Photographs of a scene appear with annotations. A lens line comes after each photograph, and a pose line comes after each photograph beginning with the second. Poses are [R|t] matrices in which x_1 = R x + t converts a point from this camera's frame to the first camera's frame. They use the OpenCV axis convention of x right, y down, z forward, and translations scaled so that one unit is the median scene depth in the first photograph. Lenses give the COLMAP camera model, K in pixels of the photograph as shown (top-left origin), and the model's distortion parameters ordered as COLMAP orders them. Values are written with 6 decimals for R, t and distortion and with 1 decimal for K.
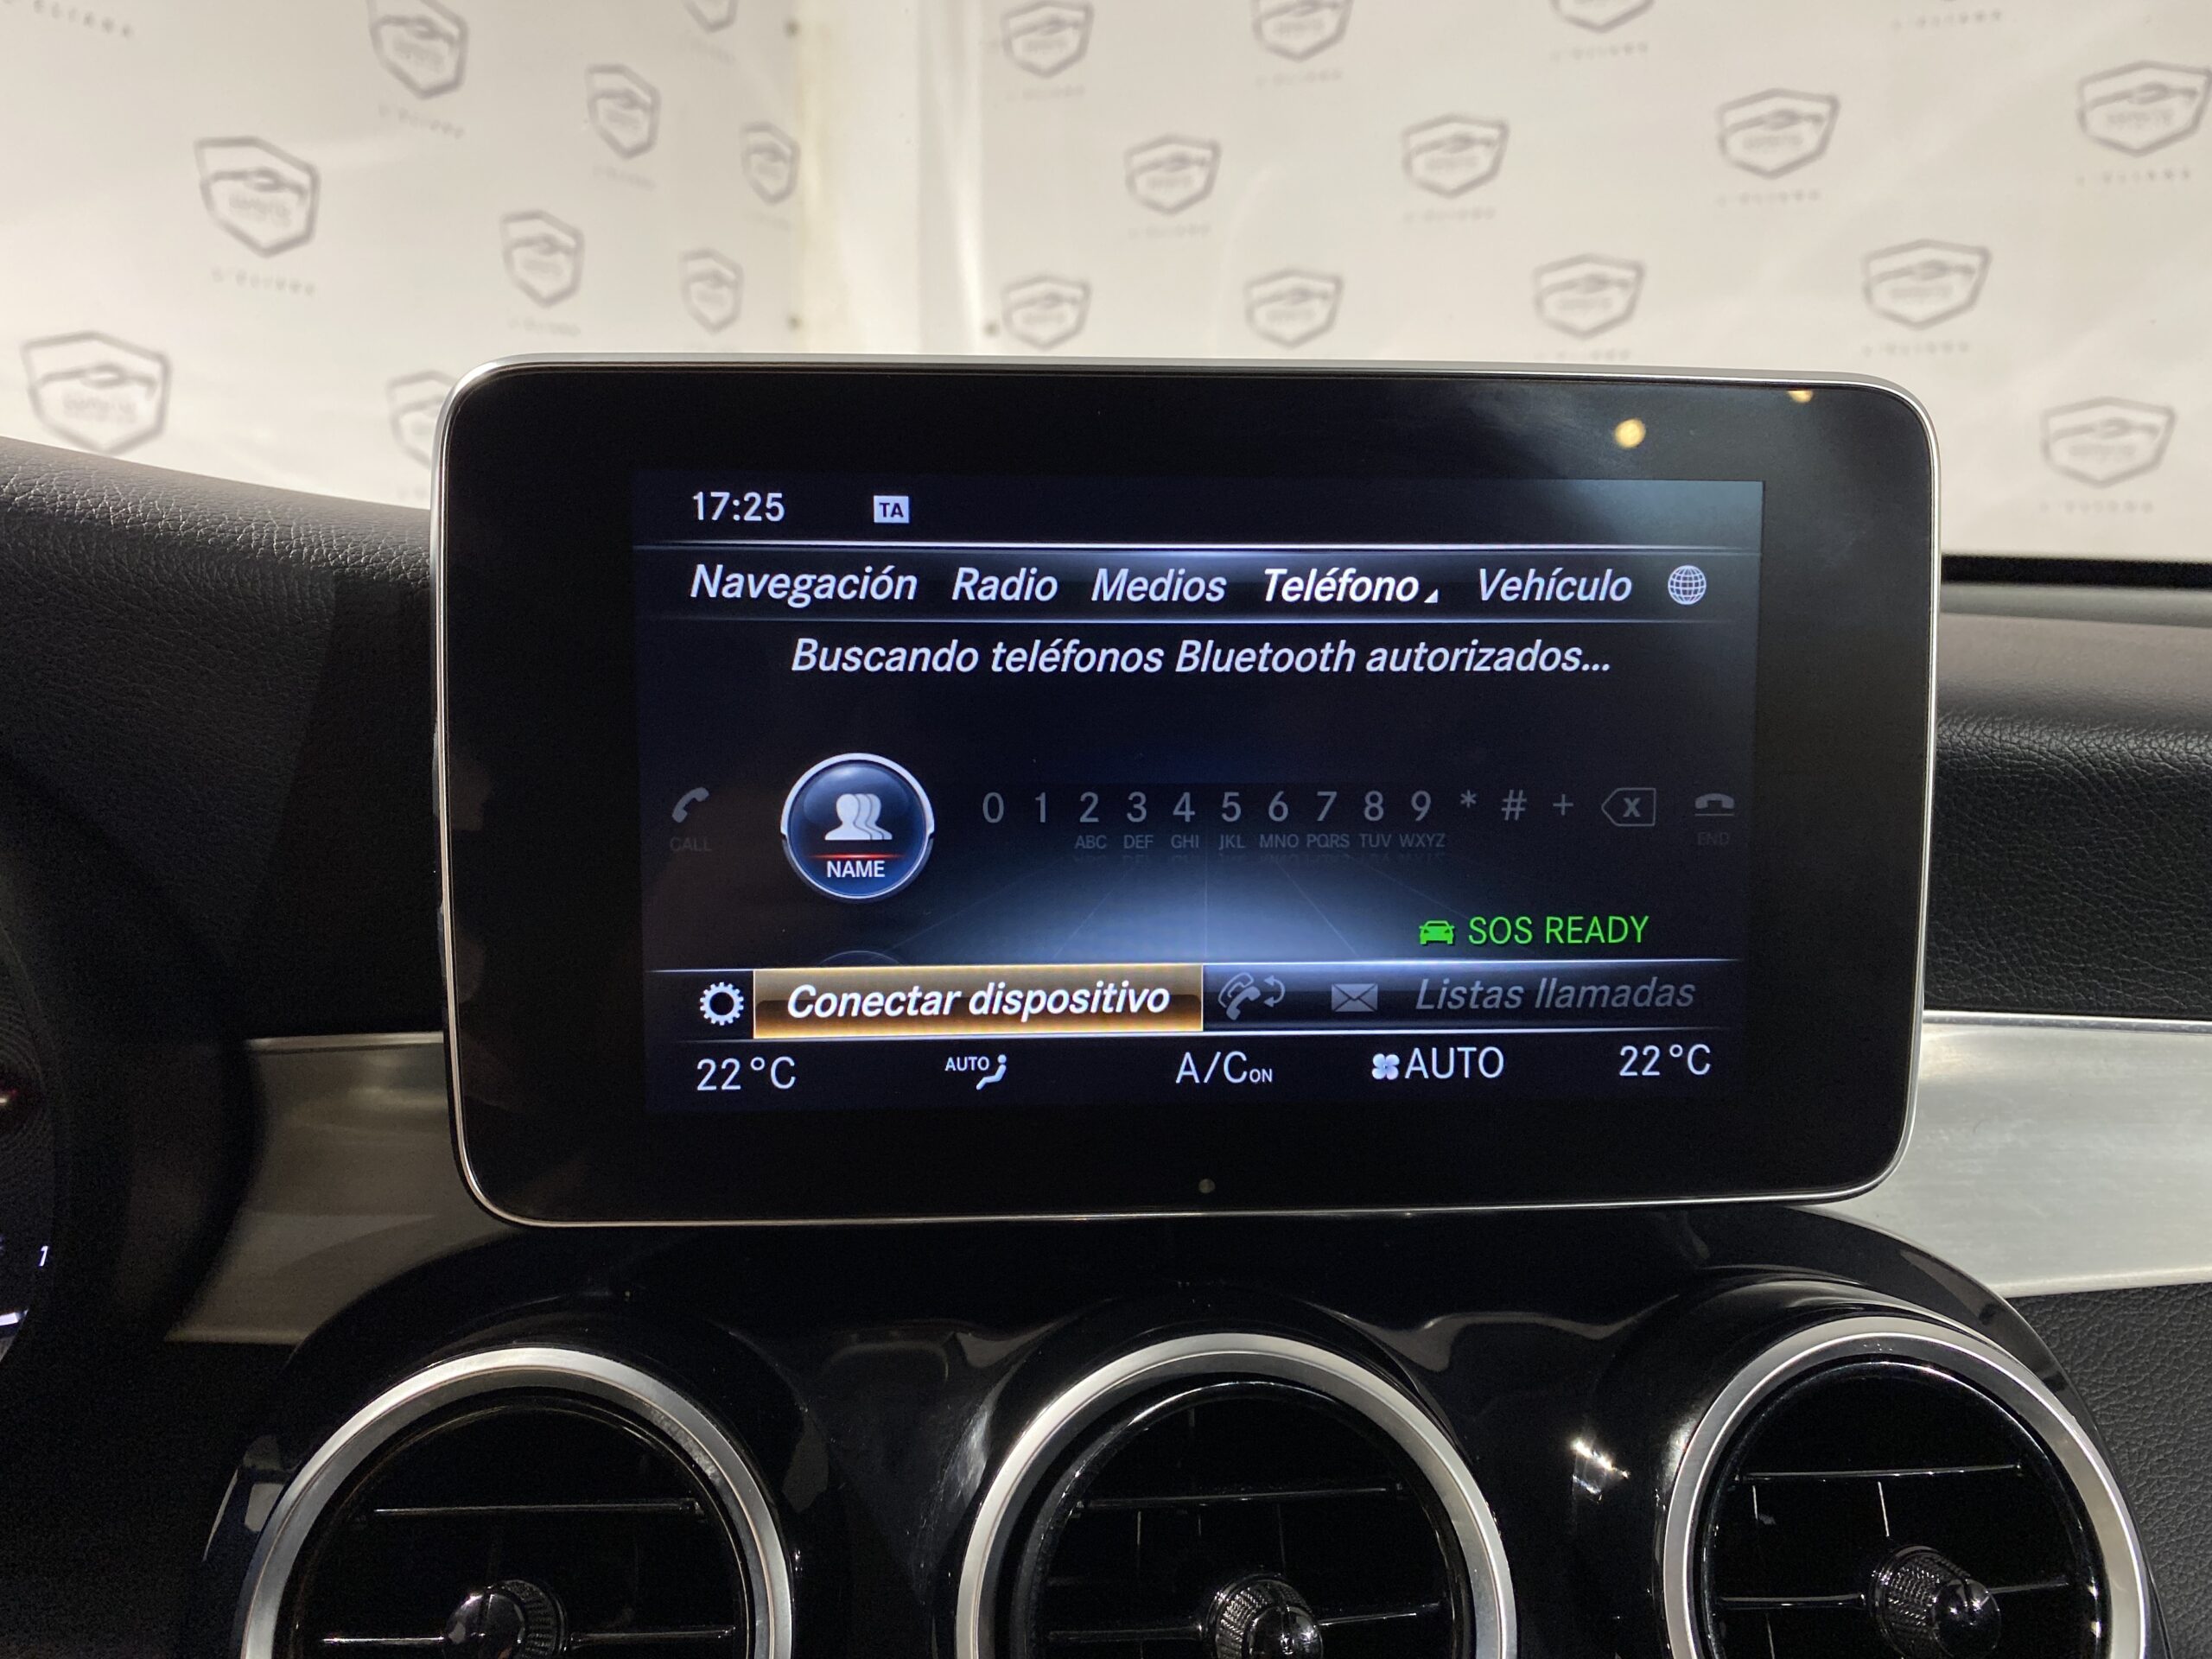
lens RADIAL K [[1697.7, 0, 1098.1], [0, 1697.7, 831.1], [0, 0, 1]] dist [0.034156, -0.039286]
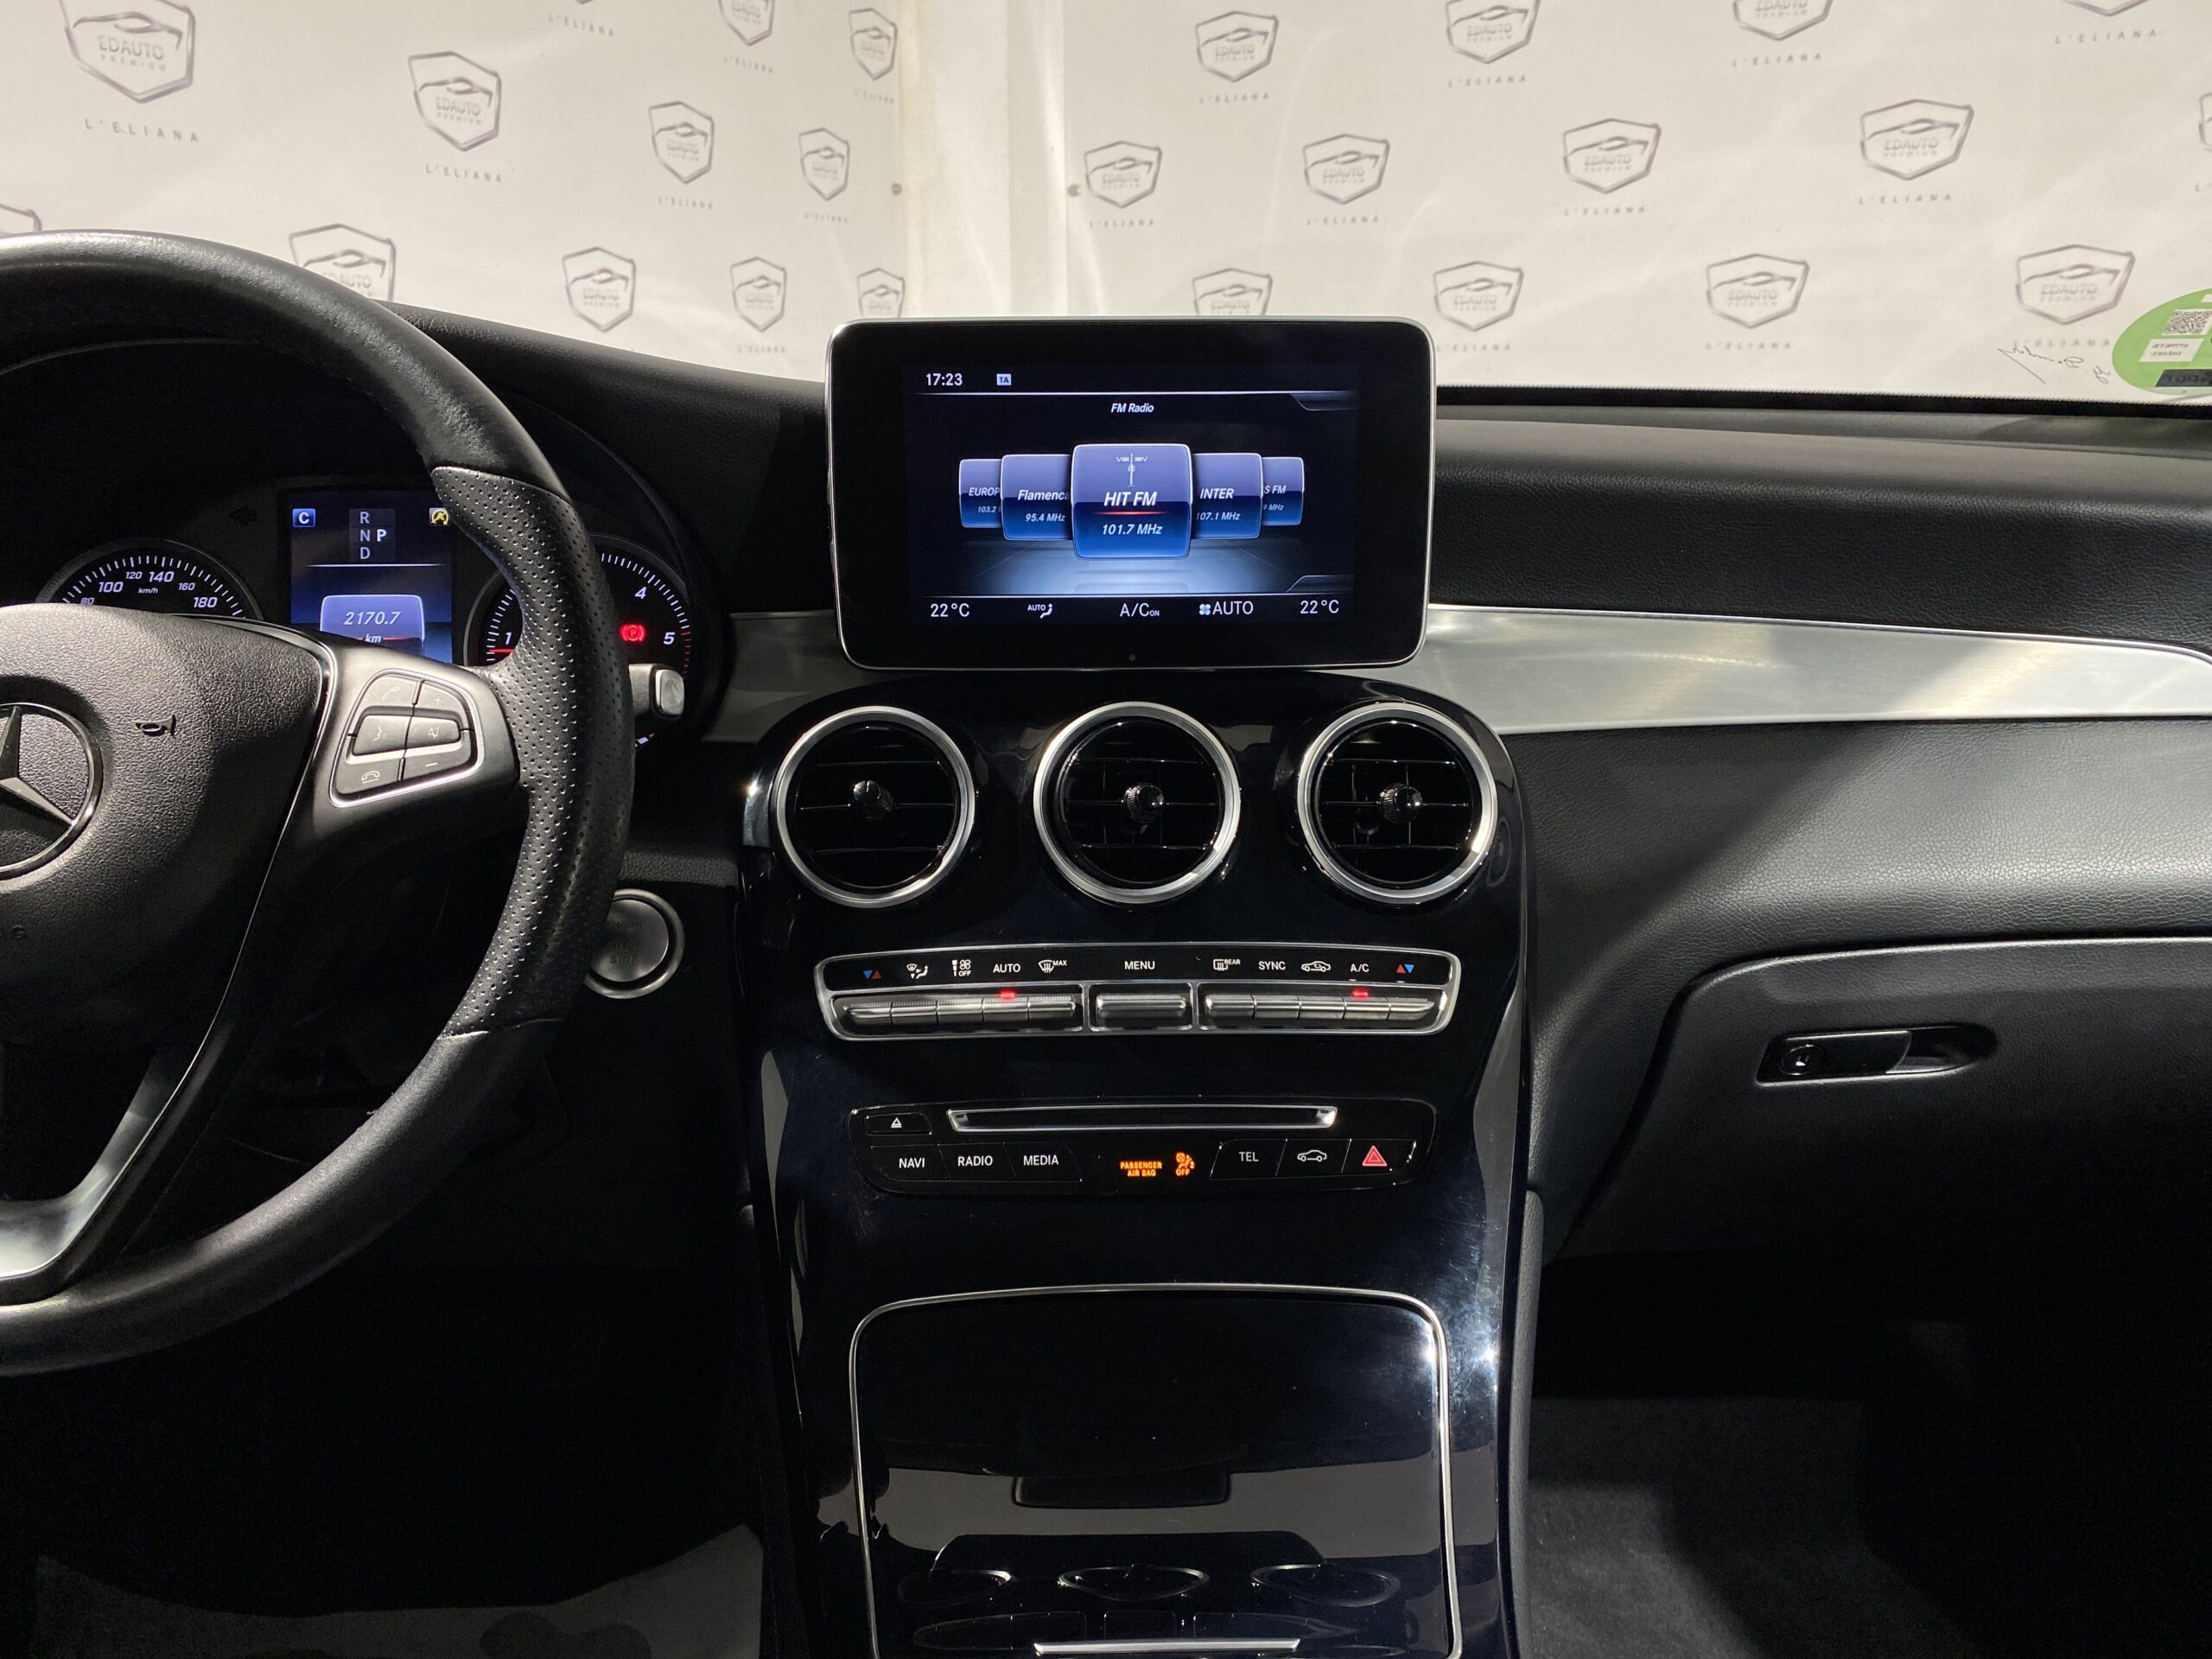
lens RADIAL K [[1666.0, 0, 1106.0], [0, 1666.0, 829.5], [0, 0, 1]] dist [0.077599, -0.123491]
pose [[0.998825, 0.000397, -0.048461, 0.142527], [0.003963, 0.995949, 0.089832, 0.238616], [0.048300, -0.089918, 0.994777, -1.447041]]
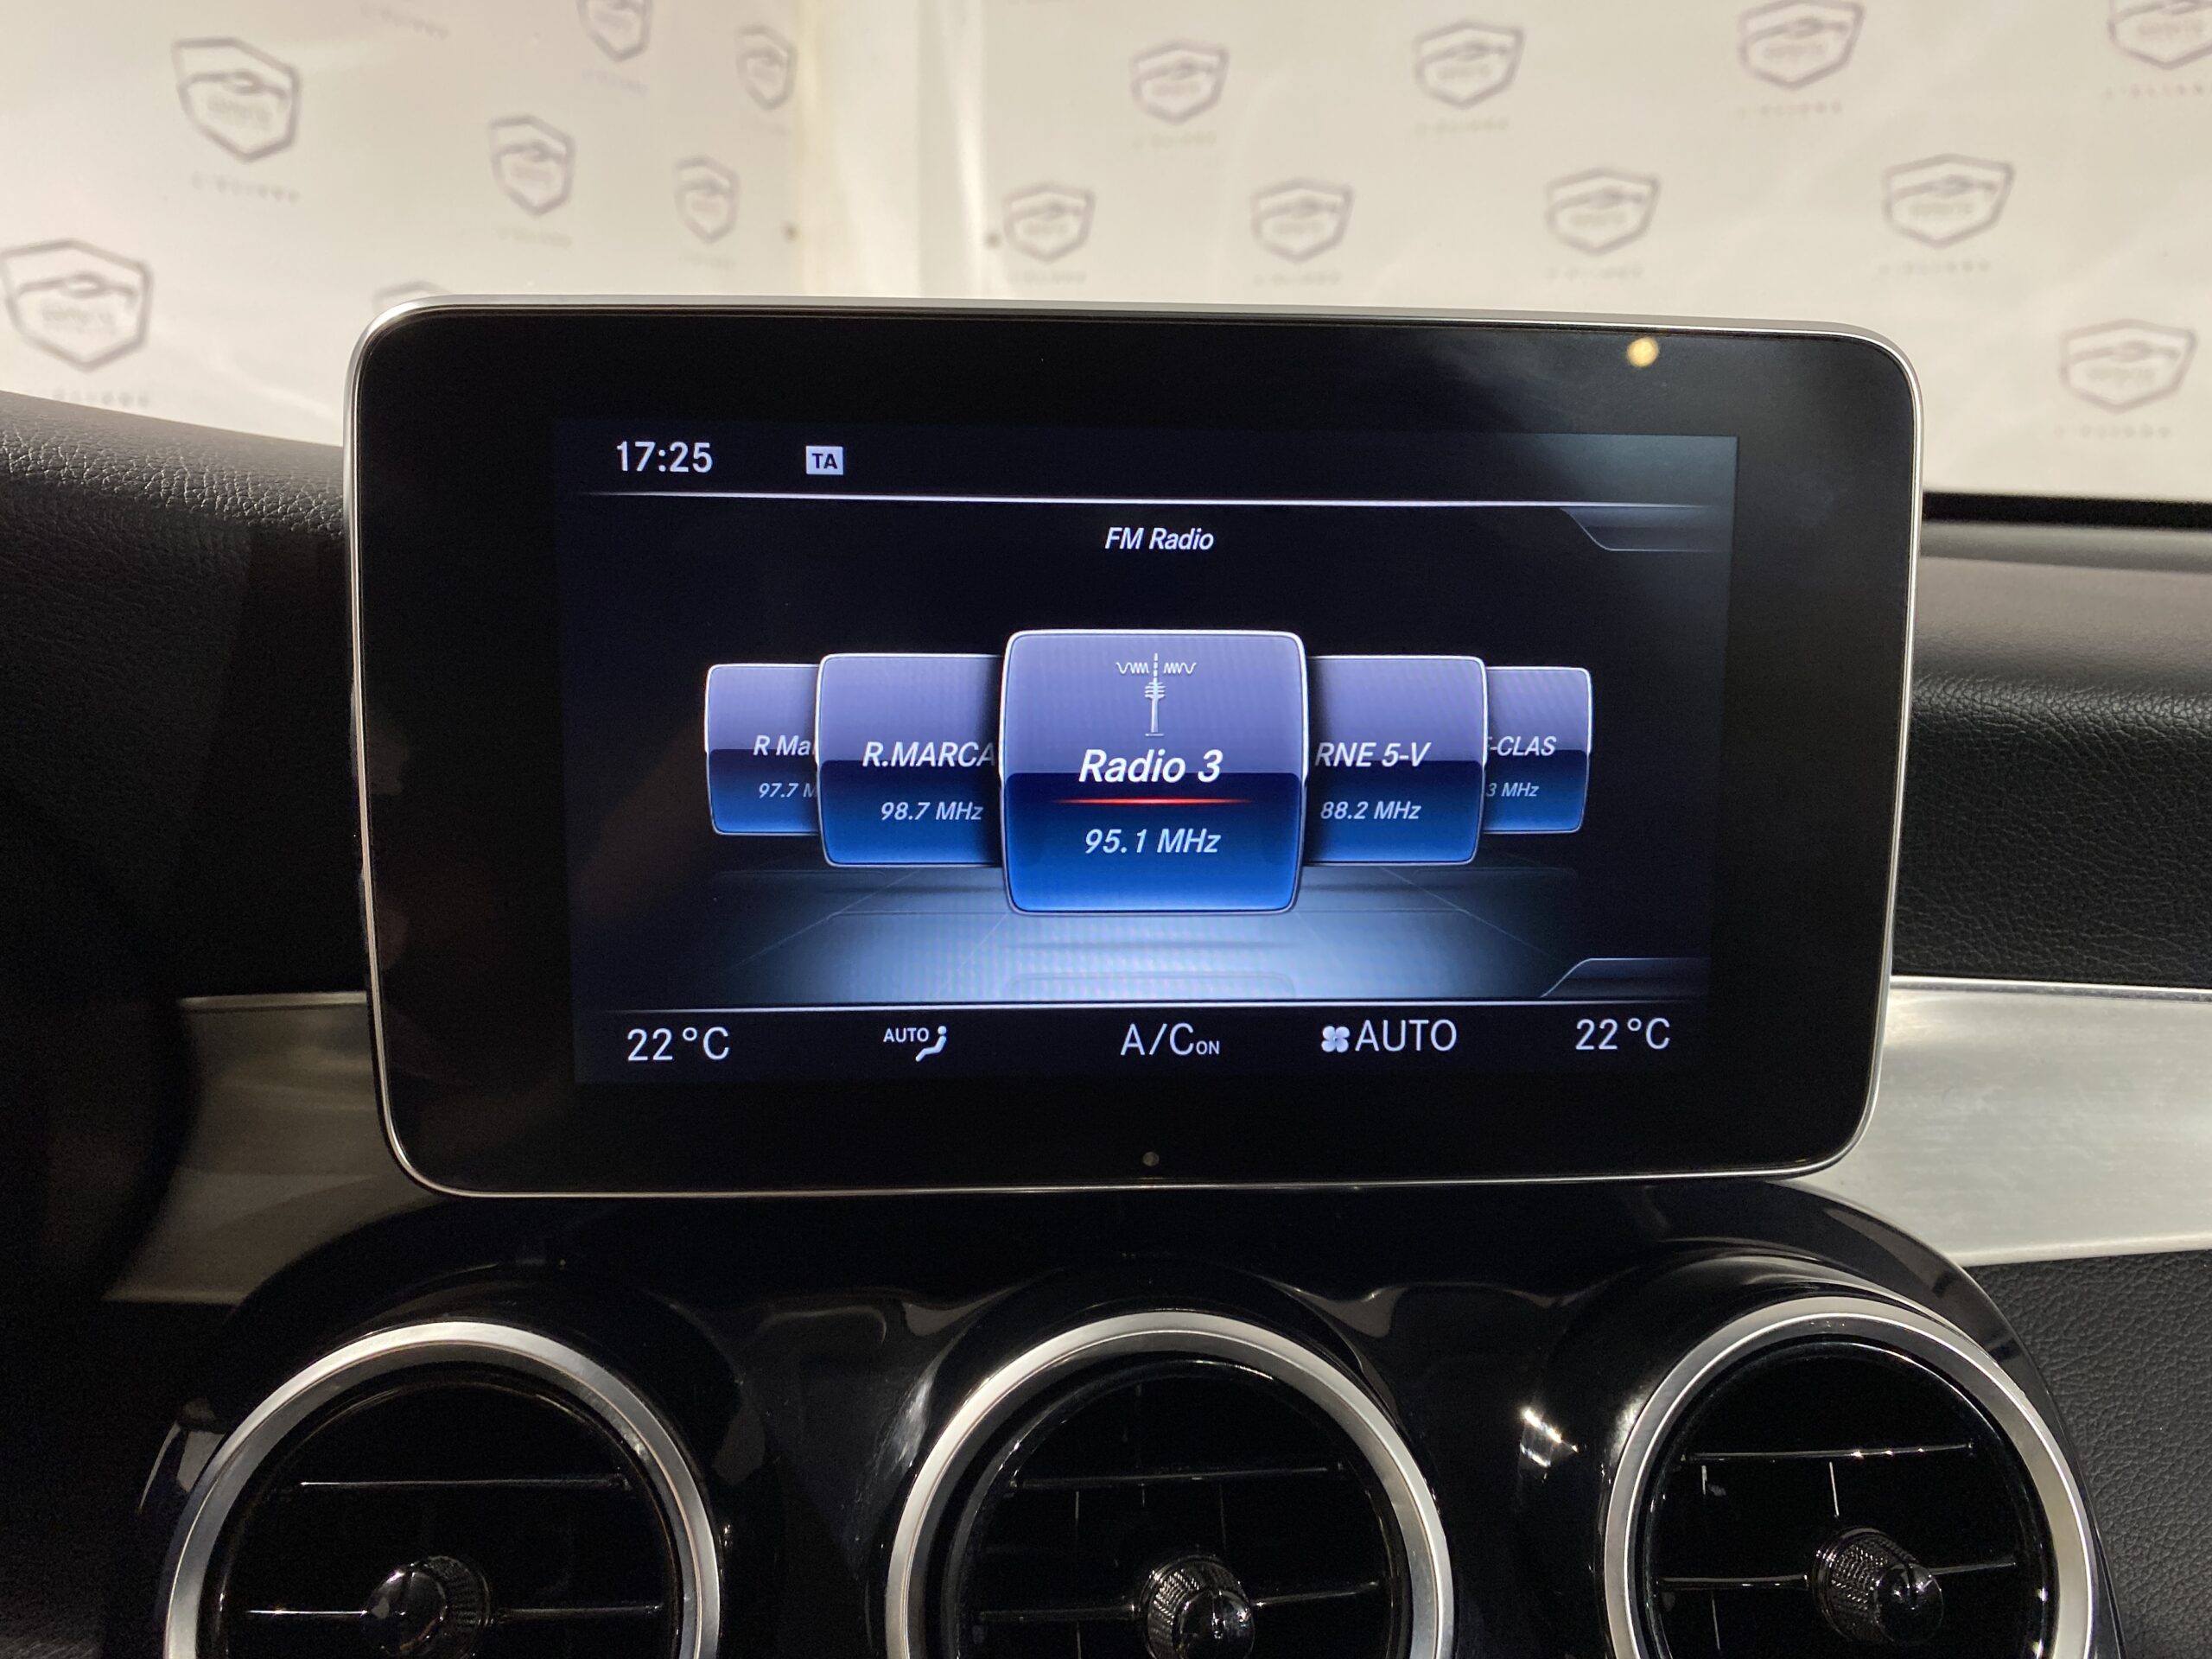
lens RADIAL K [[1700.4, 0, 1101.9], [0, 1700.4, 840.5], [0, 0, 1]] dist [0.027407, -0.030257]
pose [[0.999978, 0.006570, -0.000620, 0.034472], [-0.006529, 0.998609, 0.052328, -0.025669], [0.000963, -0.052322, 0.998630, 0.030487]]
